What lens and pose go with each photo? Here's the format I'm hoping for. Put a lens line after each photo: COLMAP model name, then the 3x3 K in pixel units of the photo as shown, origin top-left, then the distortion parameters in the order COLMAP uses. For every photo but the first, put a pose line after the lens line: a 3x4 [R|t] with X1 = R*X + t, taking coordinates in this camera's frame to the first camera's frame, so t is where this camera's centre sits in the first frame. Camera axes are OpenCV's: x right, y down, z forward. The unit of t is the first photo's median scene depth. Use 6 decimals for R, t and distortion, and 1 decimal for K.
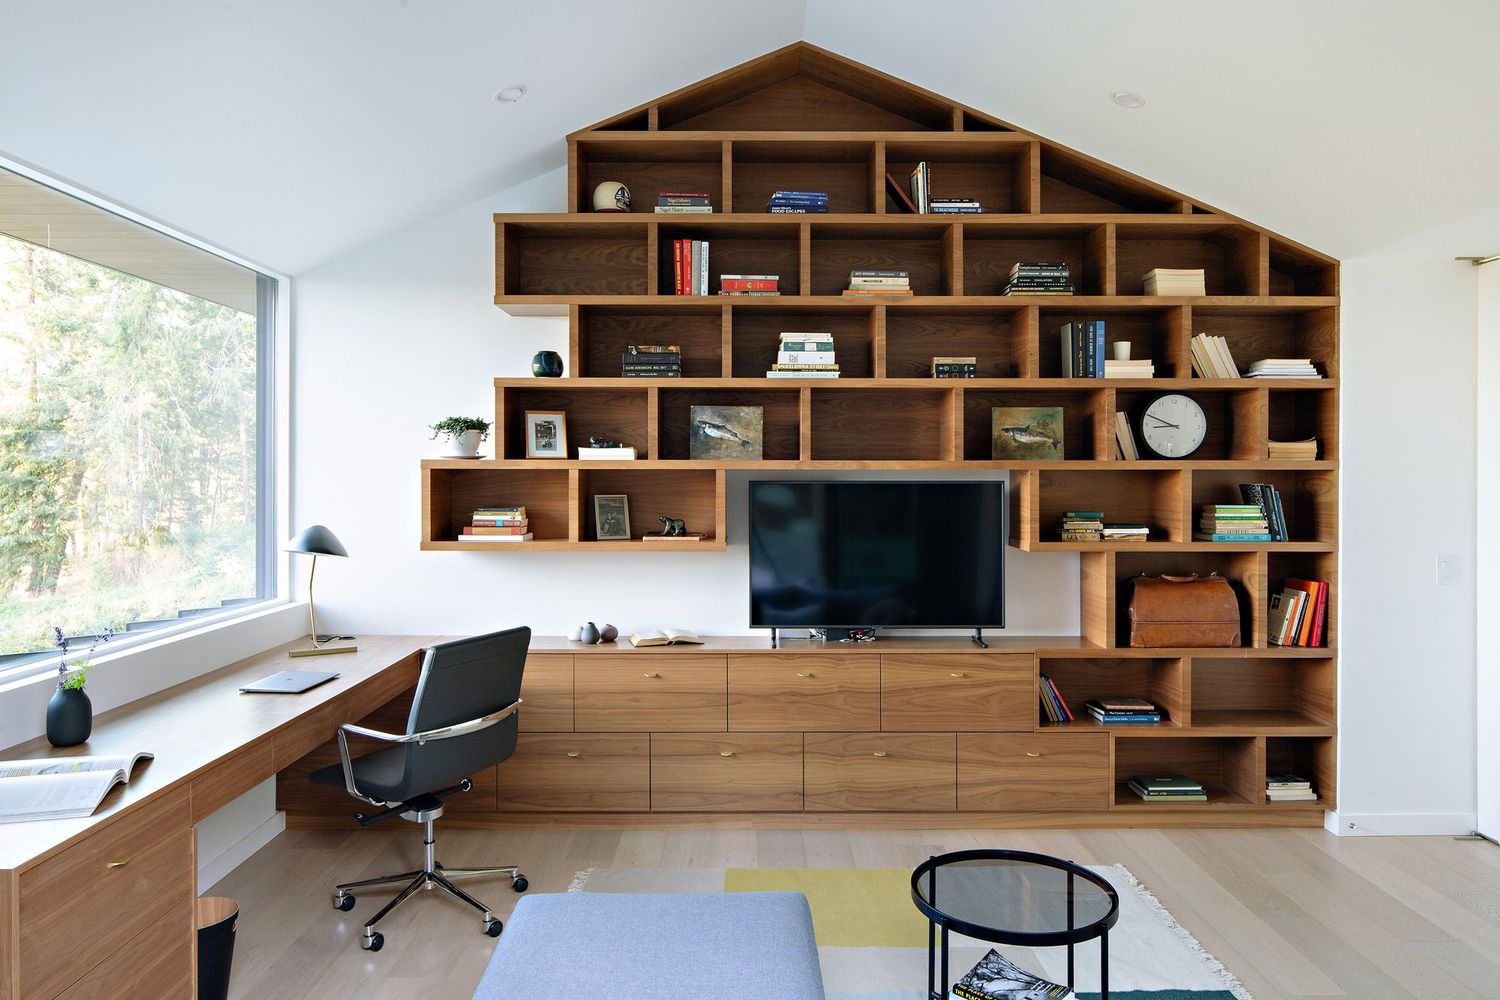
lens RADIAL K [[1008.8, 0, 751.2], [0, 1008.8, 471.3], [0, 0, 1]] dist [-0.002597, -0.000947]
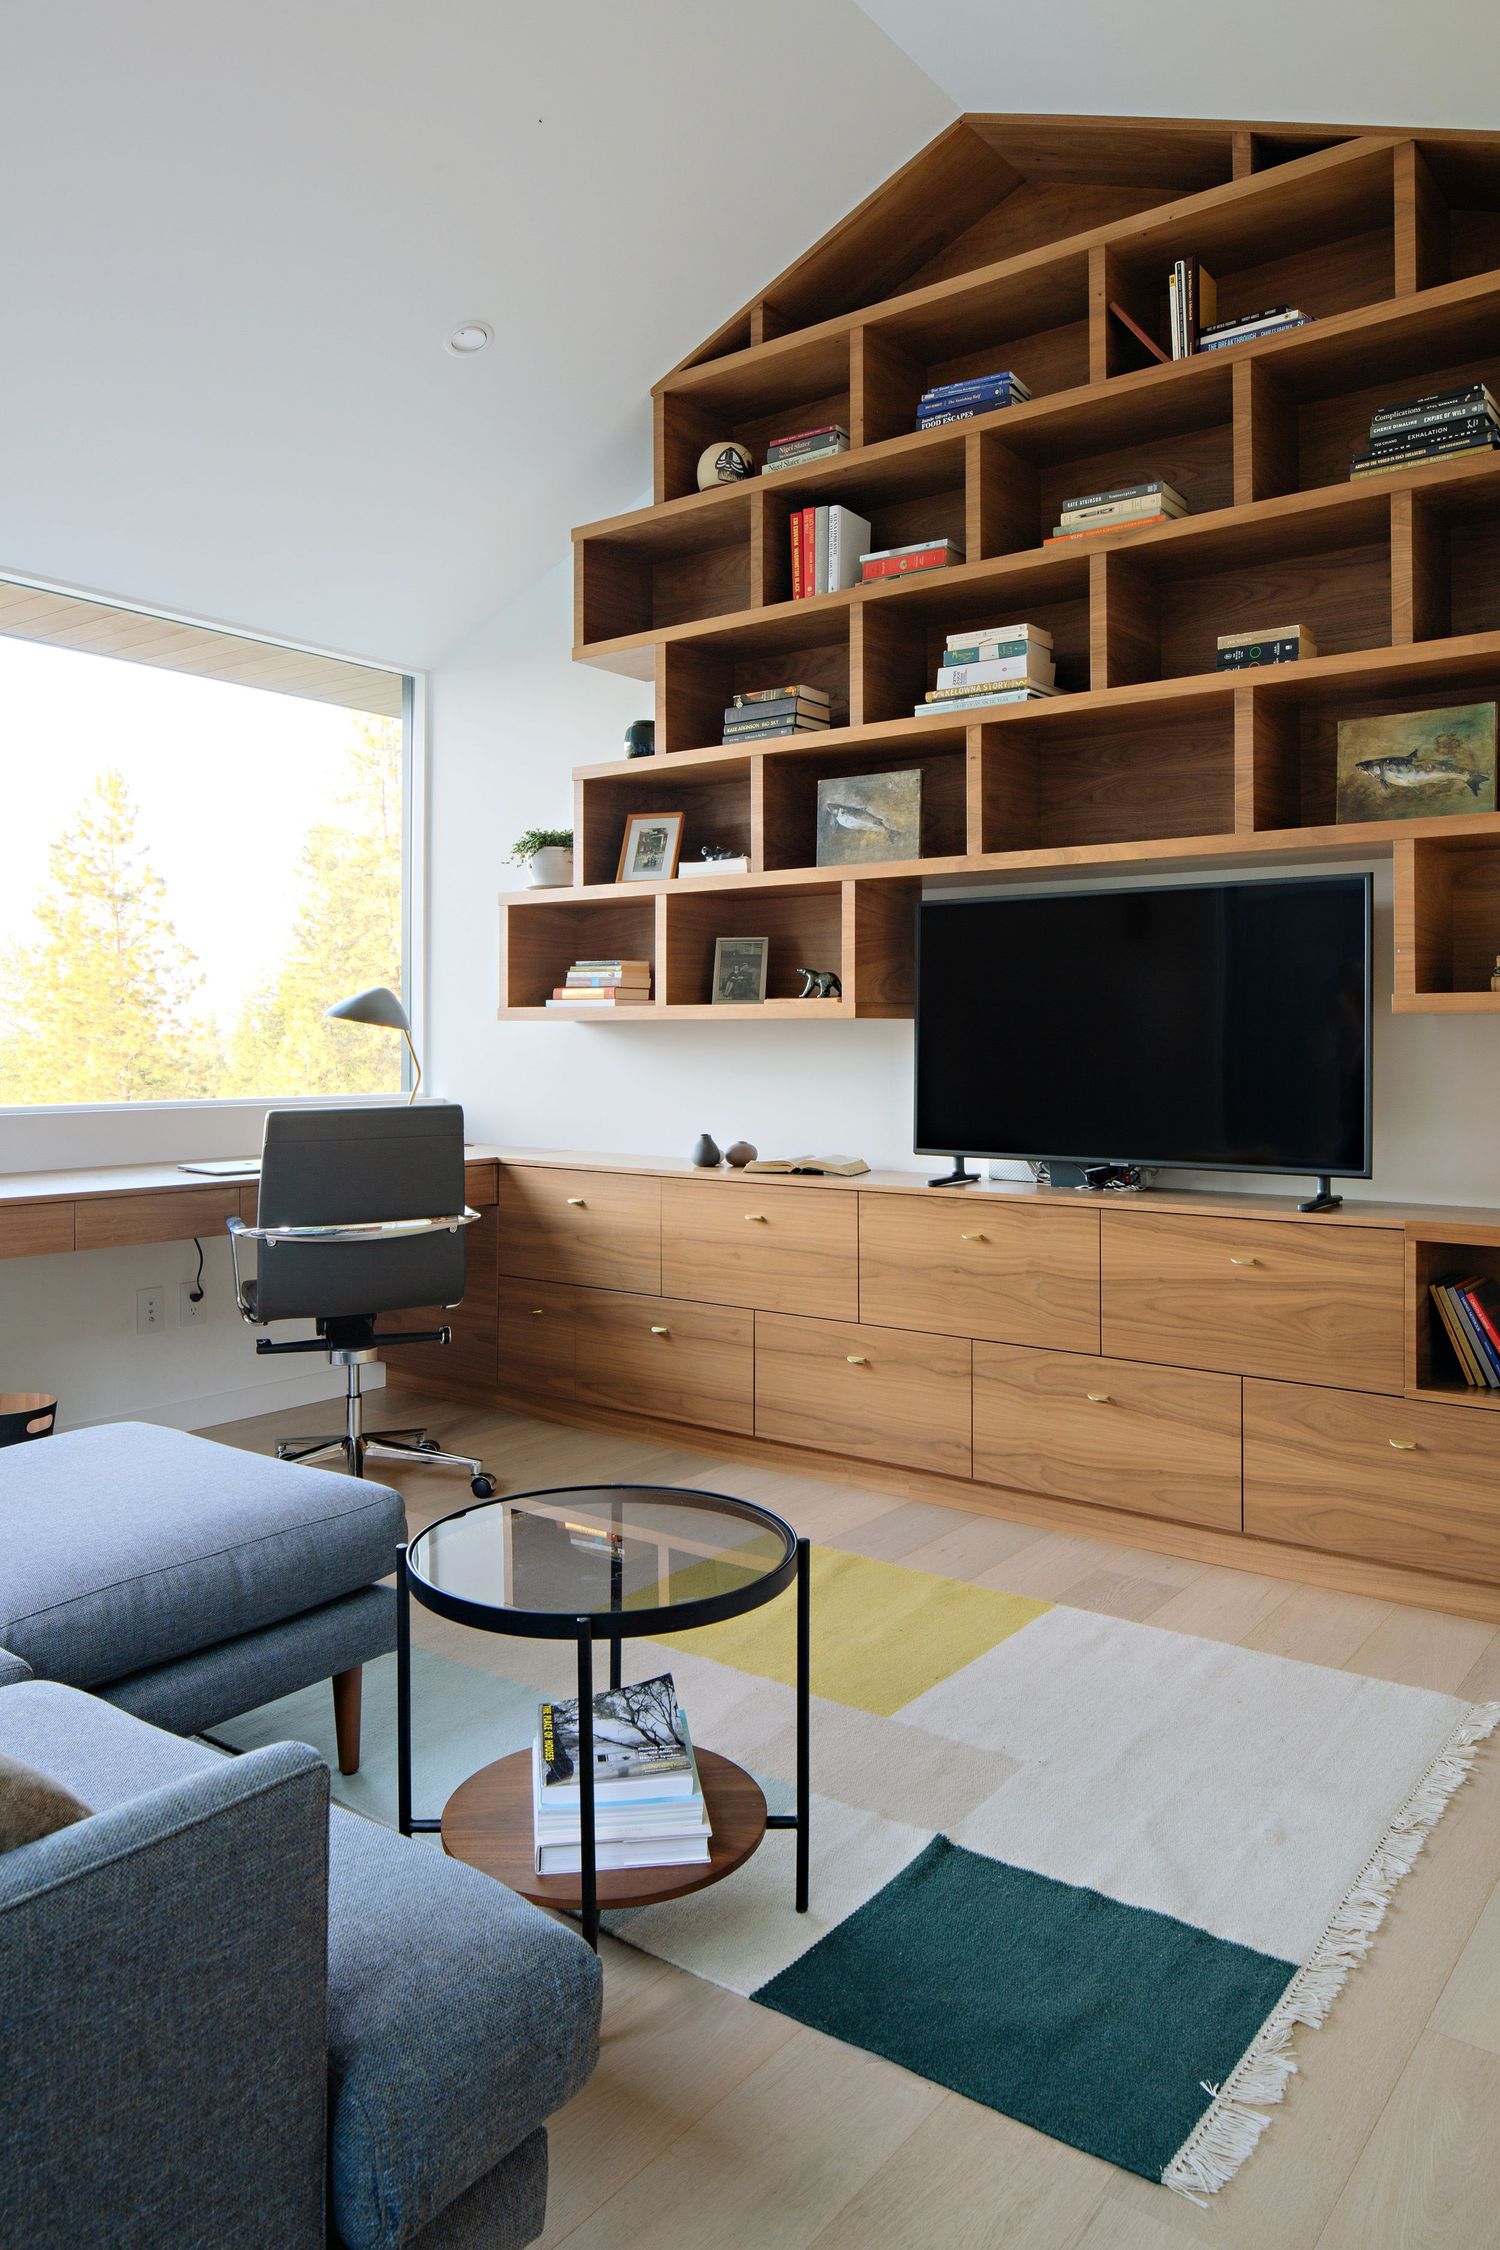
lens RADIAL K [[1531.8, 0, 748.7], [0, 1531.8, 1028.3], [0, 0, 1]] dist [-0.001999, 0.001524]
pose [[0.791152, -0.004161, -0.611606, 0.471901], [0.001135, 0.999985, -0.005336, 0.089394], [0.611619, 0.003528, 0.791144, 0.246478]]
